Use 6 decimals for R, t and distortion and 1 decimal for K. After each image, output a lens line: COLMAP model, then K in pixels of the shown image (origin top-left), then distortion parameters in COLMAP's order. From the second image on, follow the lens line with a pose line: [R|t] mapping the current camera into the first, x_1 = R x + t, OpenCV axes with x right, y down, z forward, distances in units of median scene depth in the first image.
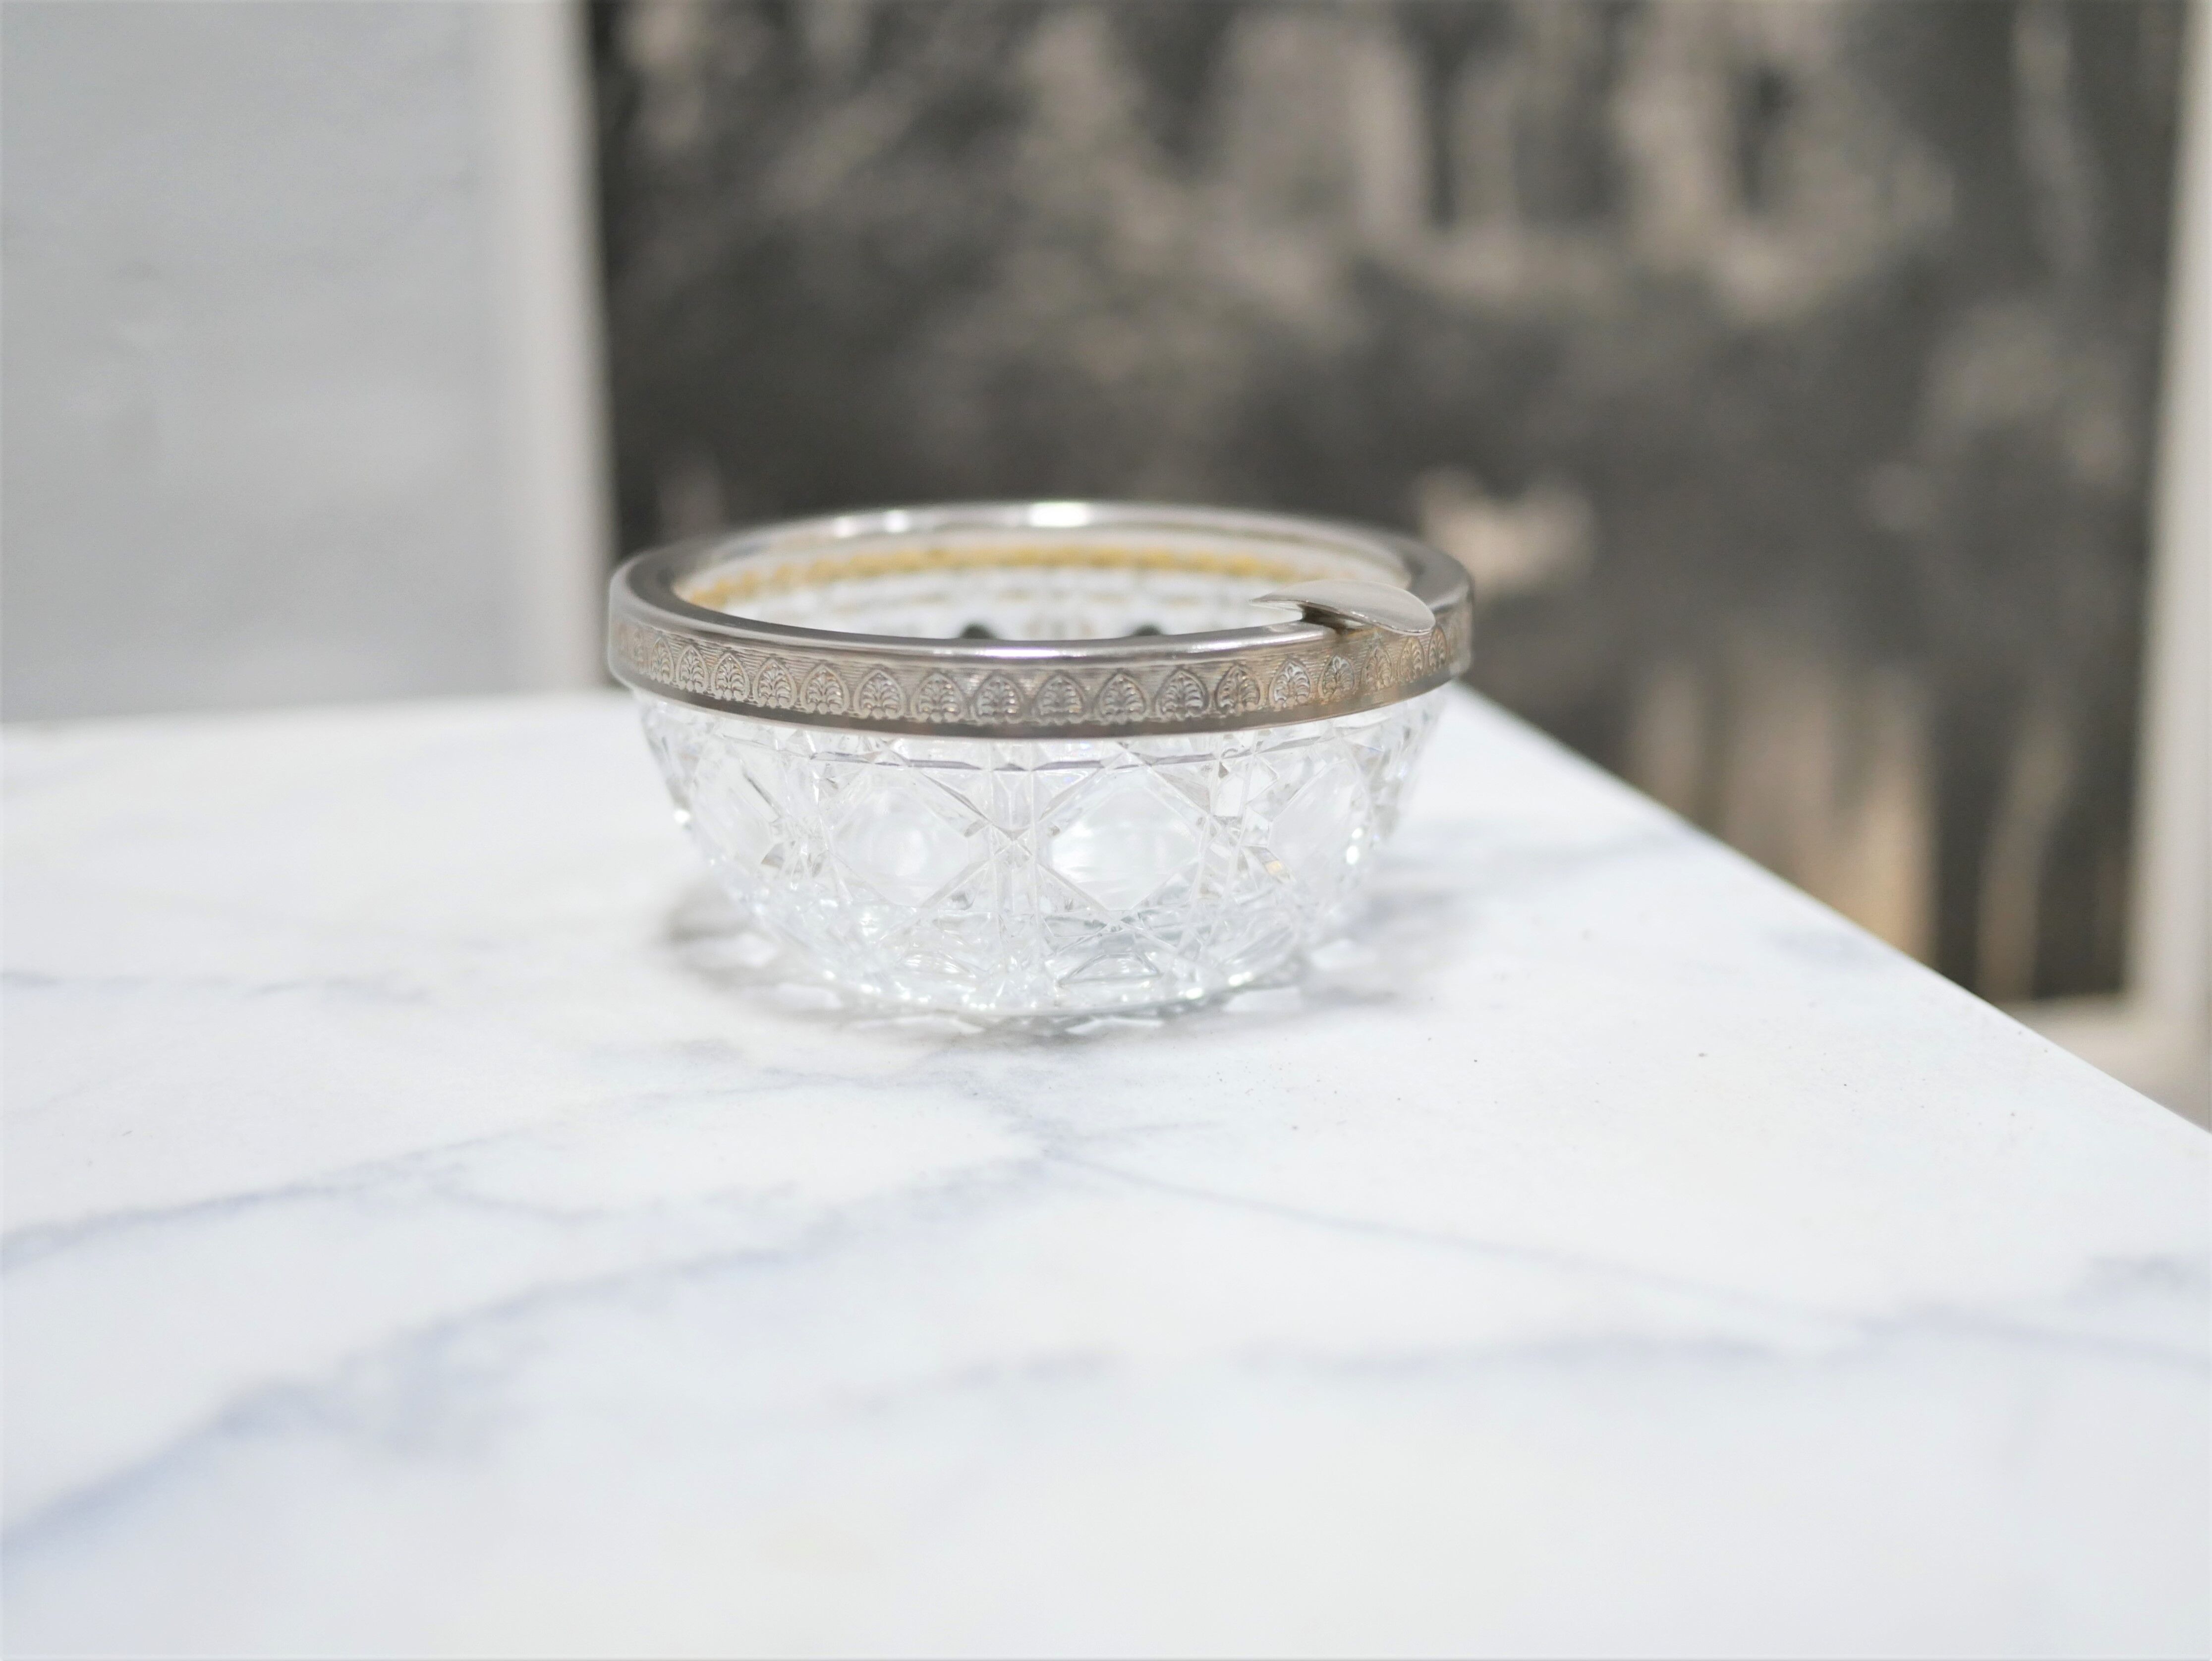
lens RADIAL K [[2654.9, 0, 1111.2], [0, 2654.9, 877.5], [0, 0, 1]] dist [0.001773, -0.011461]
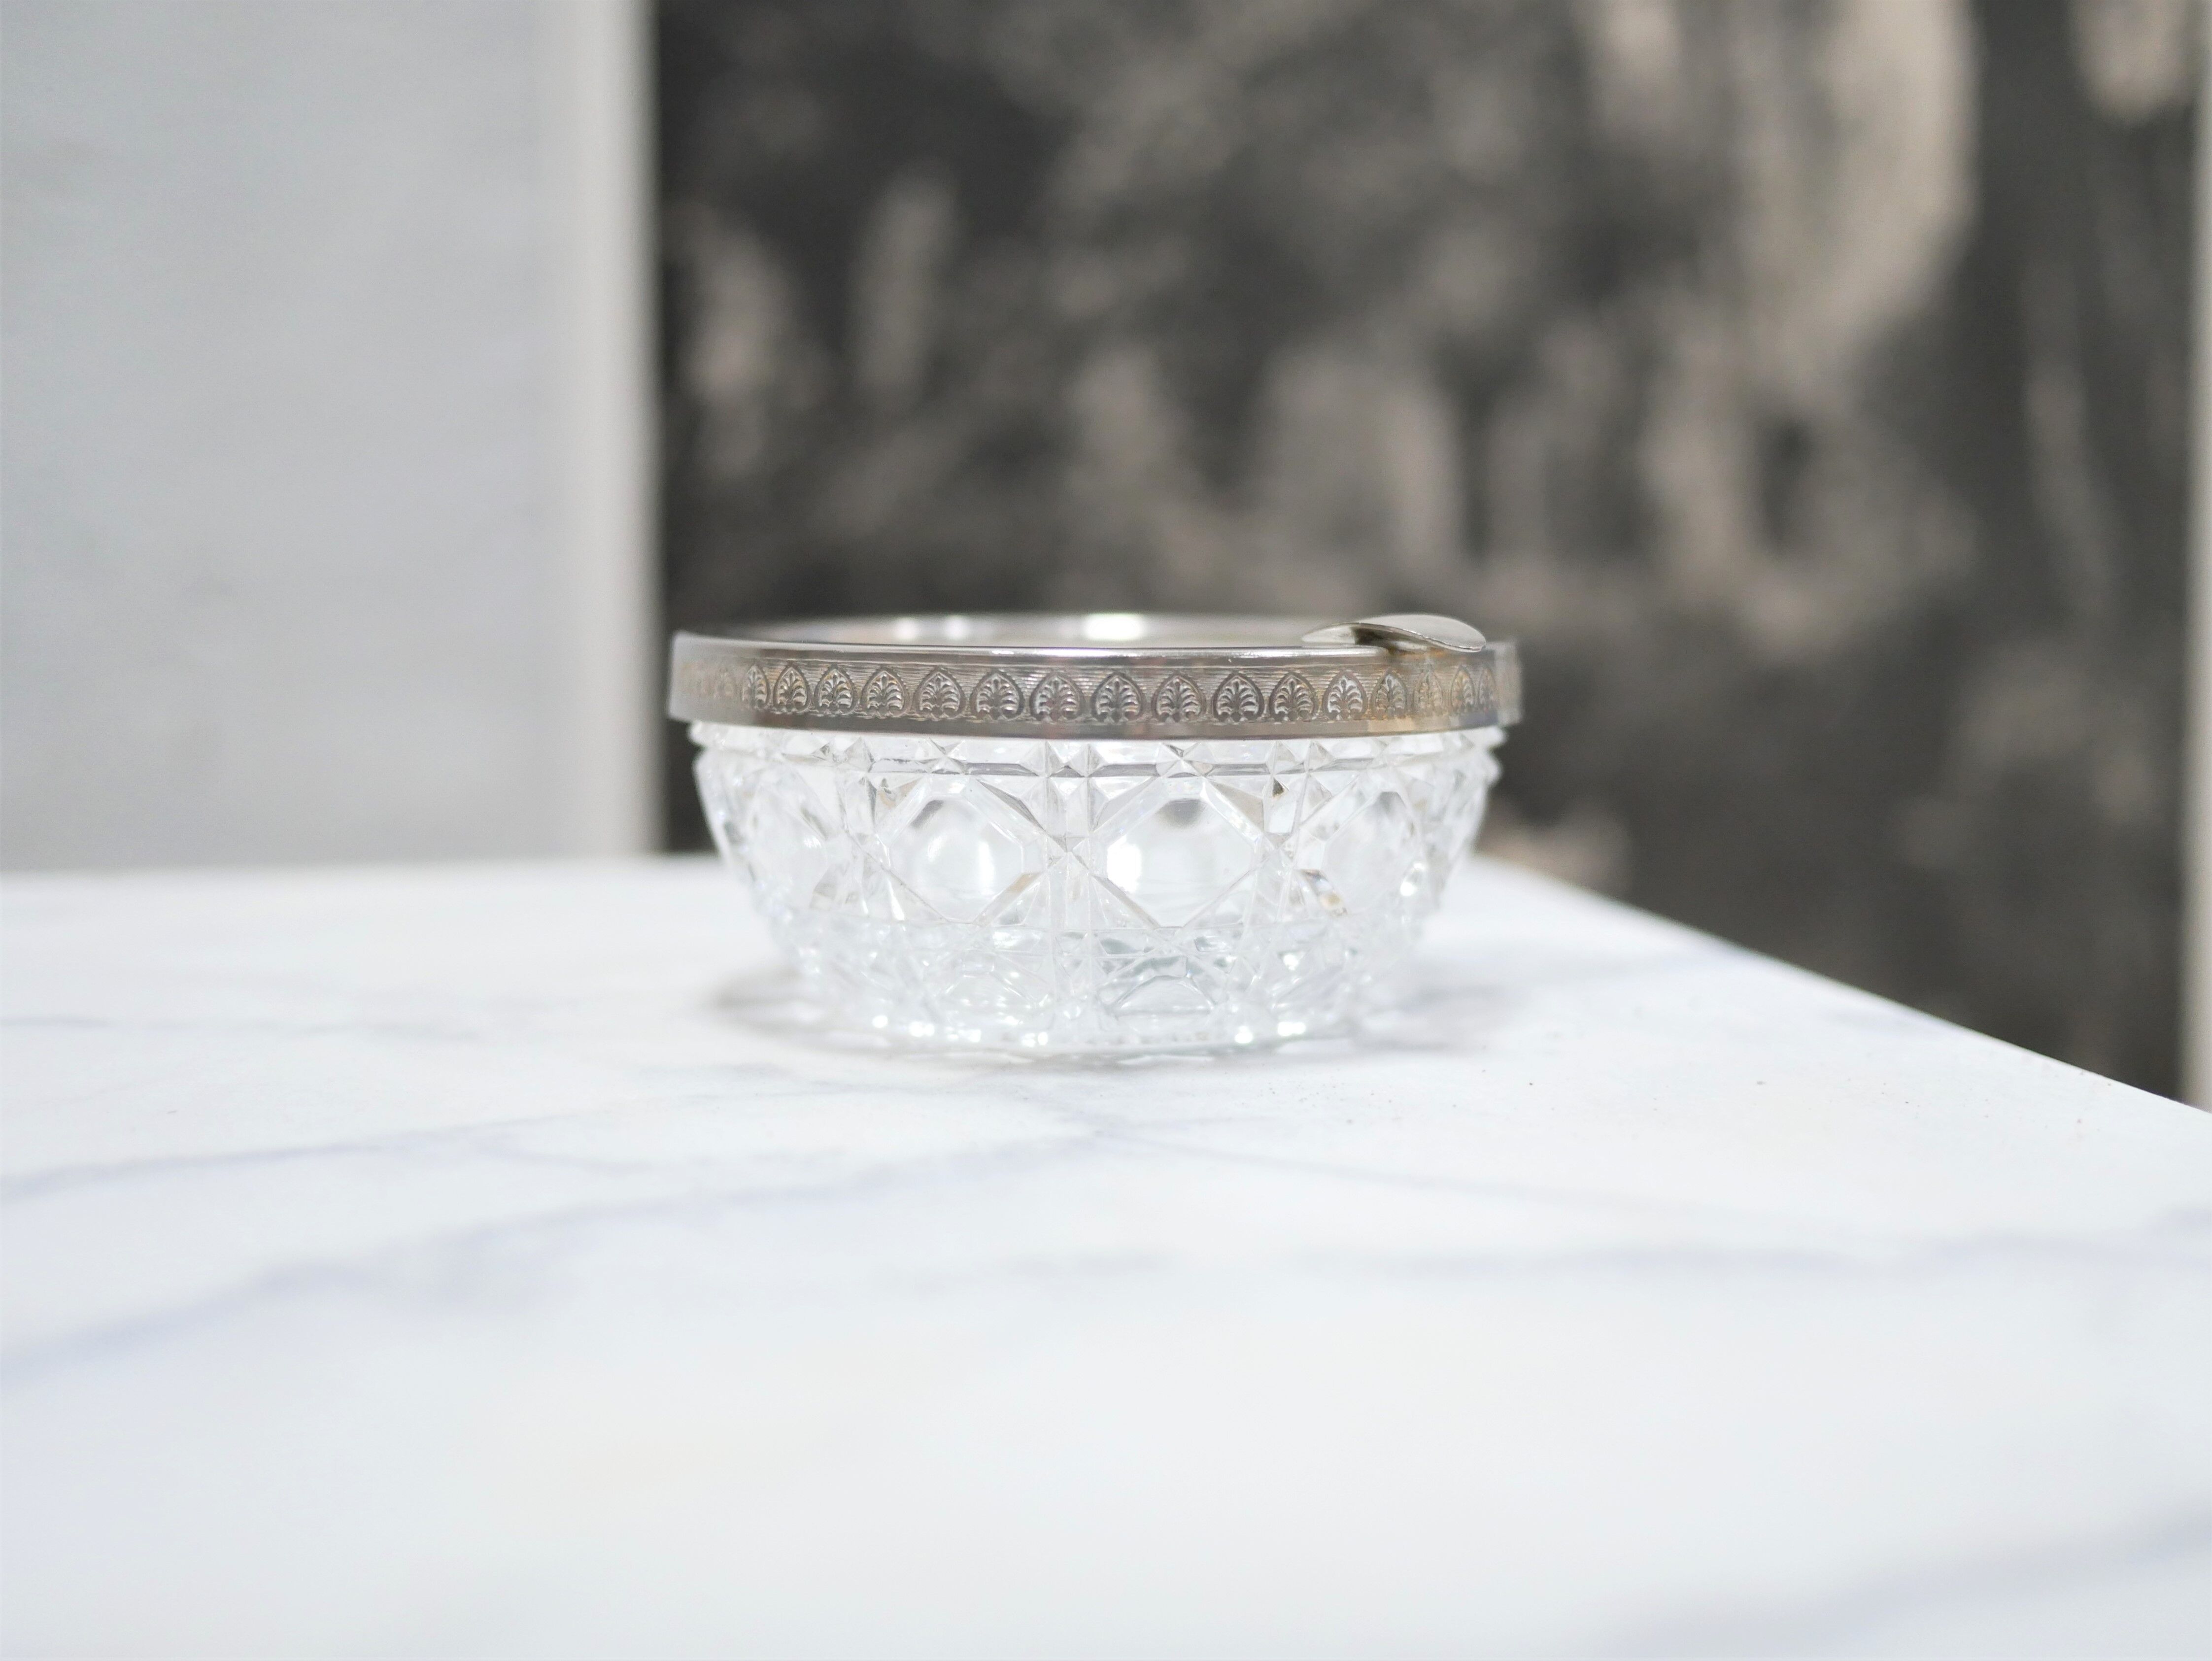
lens RADIAL K [[2654.7, 0, 1111.2], [0, 2654.7, 877.5], [0, 0, 1]] dist [0.001773, -0.011461]
pose [[0.999851, 0.011267, -0.013090, -0.006803], [-0.013214, 0.987073, -0.159724, 0.146909], [0.011122, 0.159874, 0.987075, 0.008648]]
